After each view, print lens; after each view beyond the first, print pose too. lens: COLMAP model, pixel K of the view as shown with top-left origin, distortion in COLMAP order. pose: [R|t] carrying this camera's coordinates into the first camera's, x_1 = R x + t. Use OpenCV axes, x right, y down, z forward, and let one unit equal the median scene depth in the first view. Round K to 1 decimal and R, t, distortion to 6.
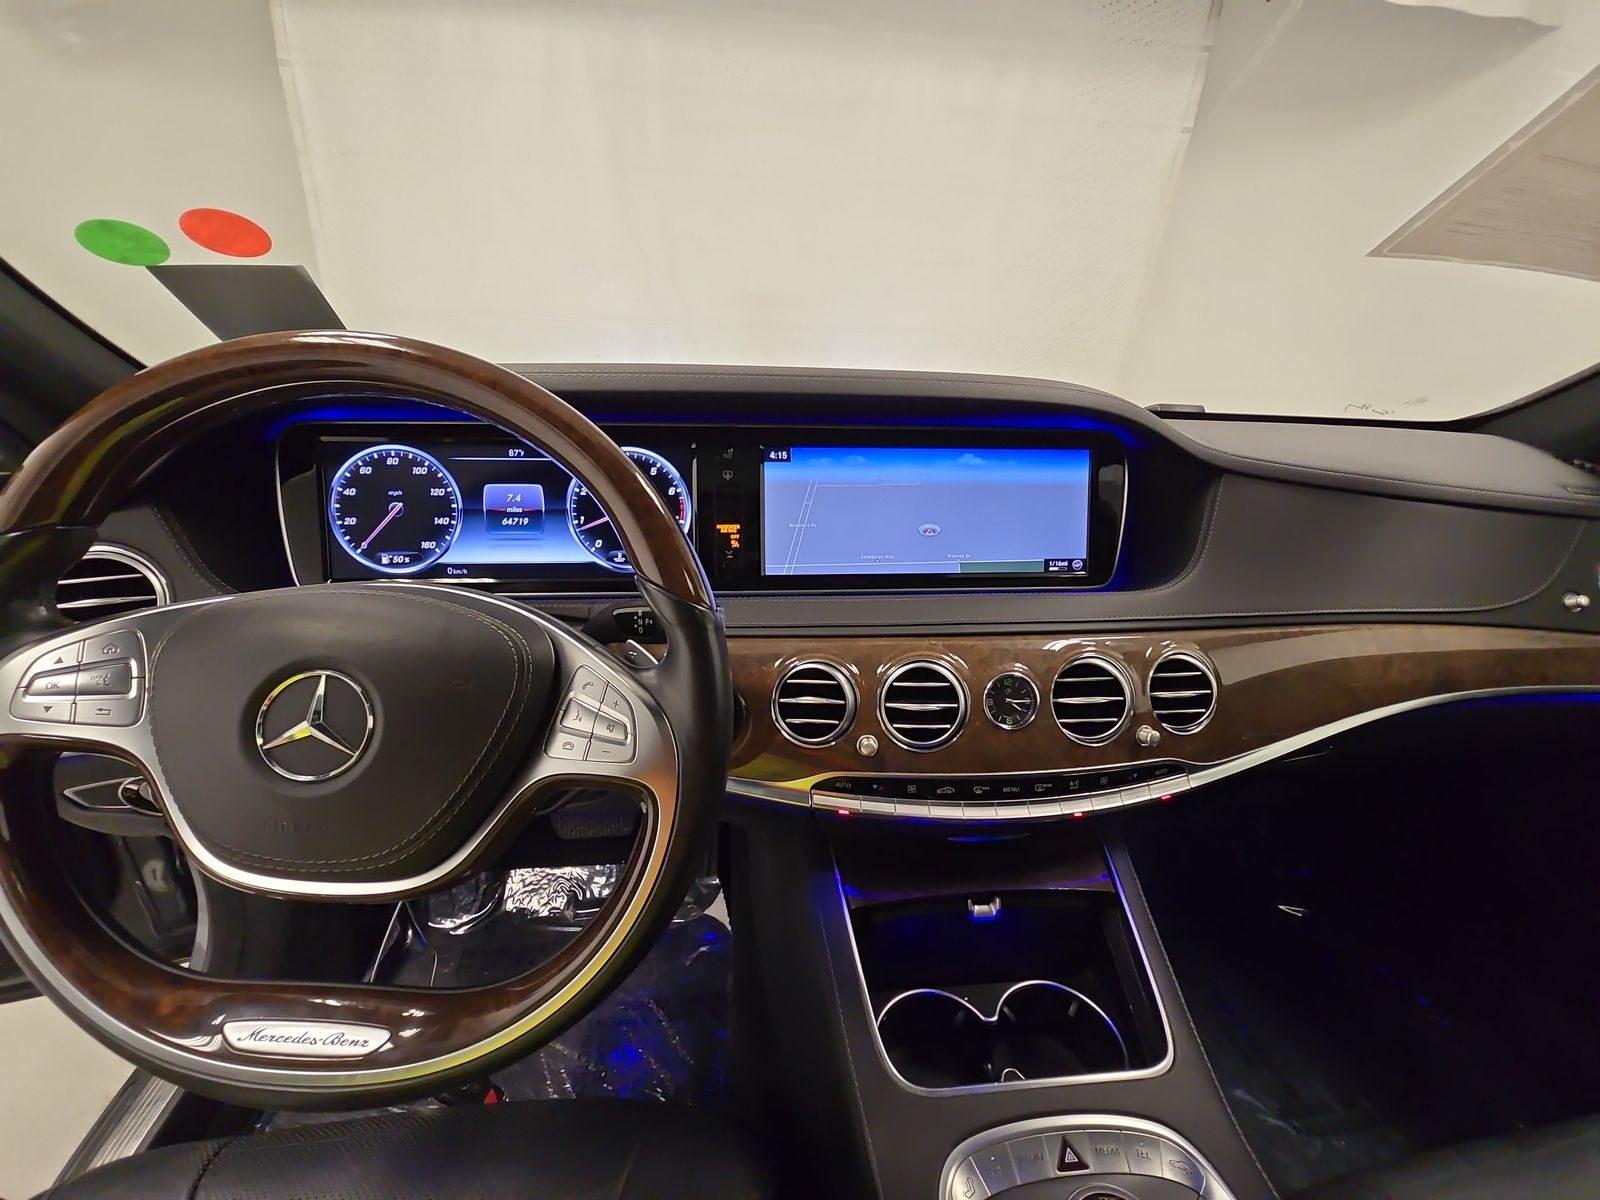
lens RADIAL K [[635.4, 0, 778.9], [0, 635.4, 605.8], [0, 0, 1]] dist [0.000959, -0.000112]
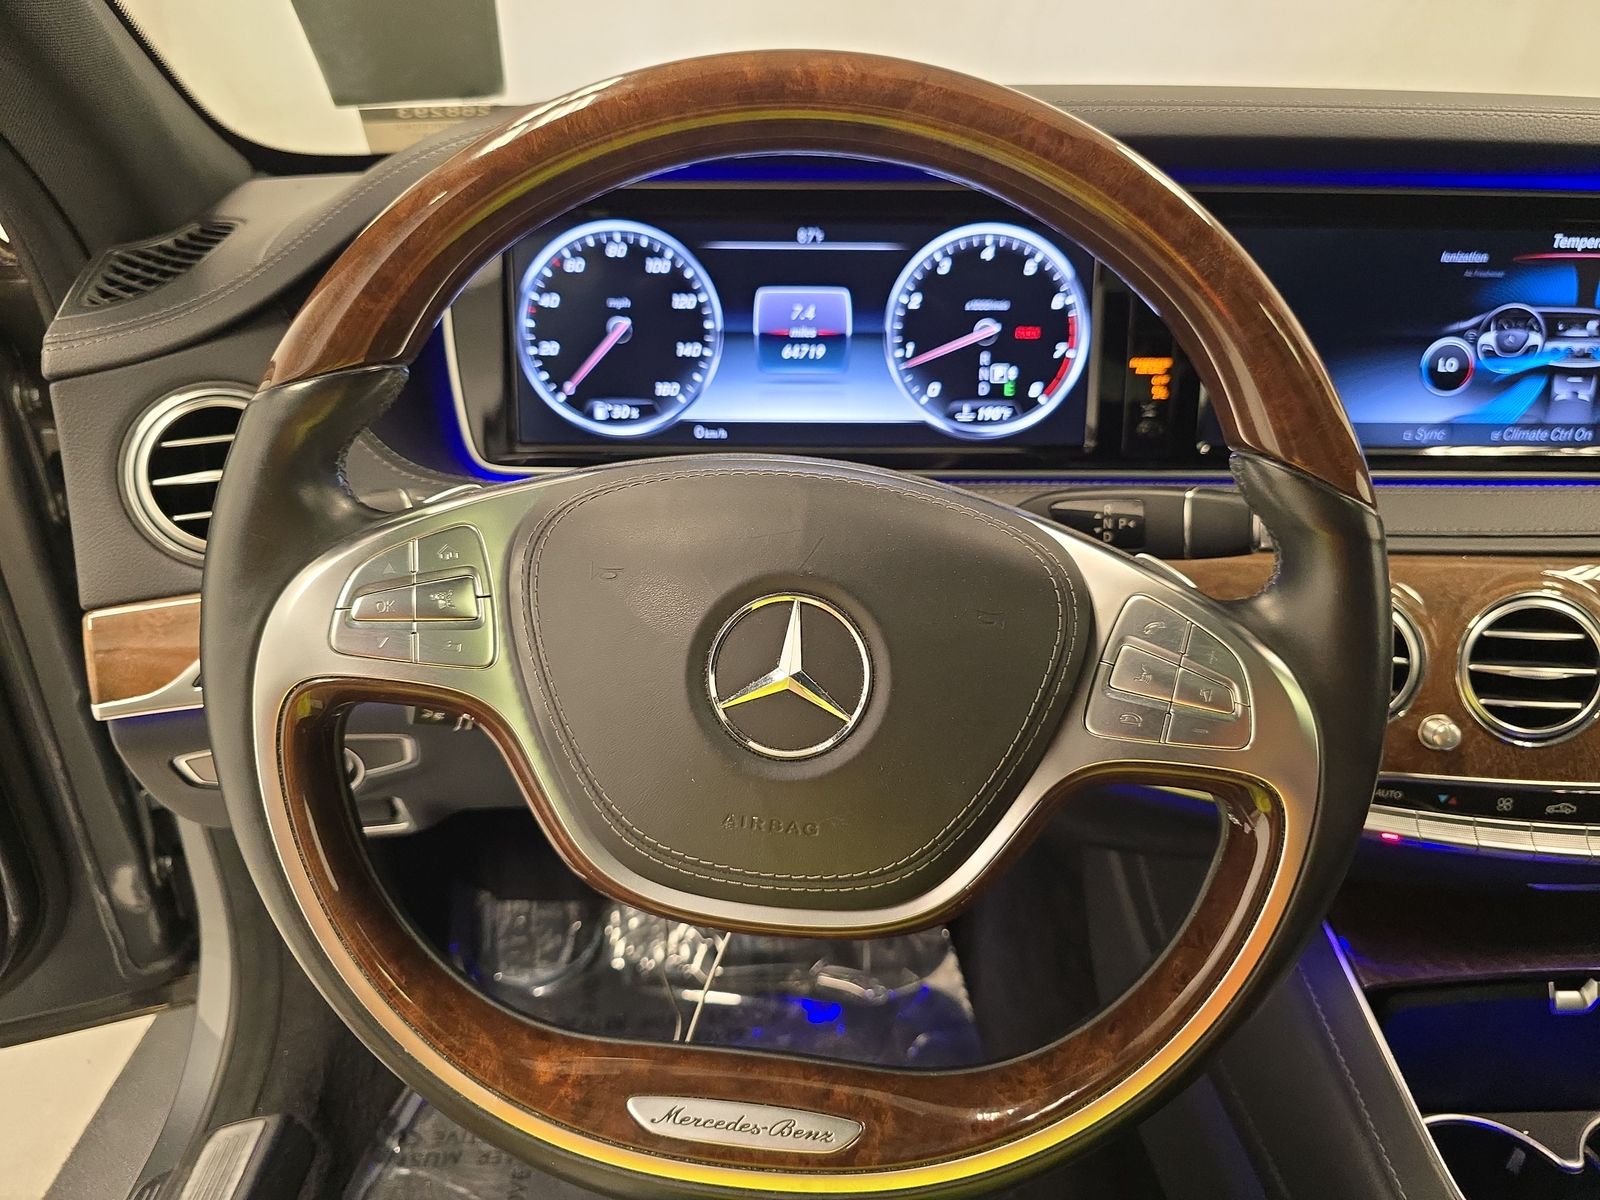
lens RADIAL K [[1062.0, 0, 796.5], [0, 1062.0, 601.5], [0, 0, 1]] dist [0.001913, -0.010767]
pose [[0.996973, 0.026319, -0.073159, -0.348053], [-0.018833, 0.994688, 0.101193, 0.003276], [0.075434, -0.099509, 0.992173, -0.038621]]
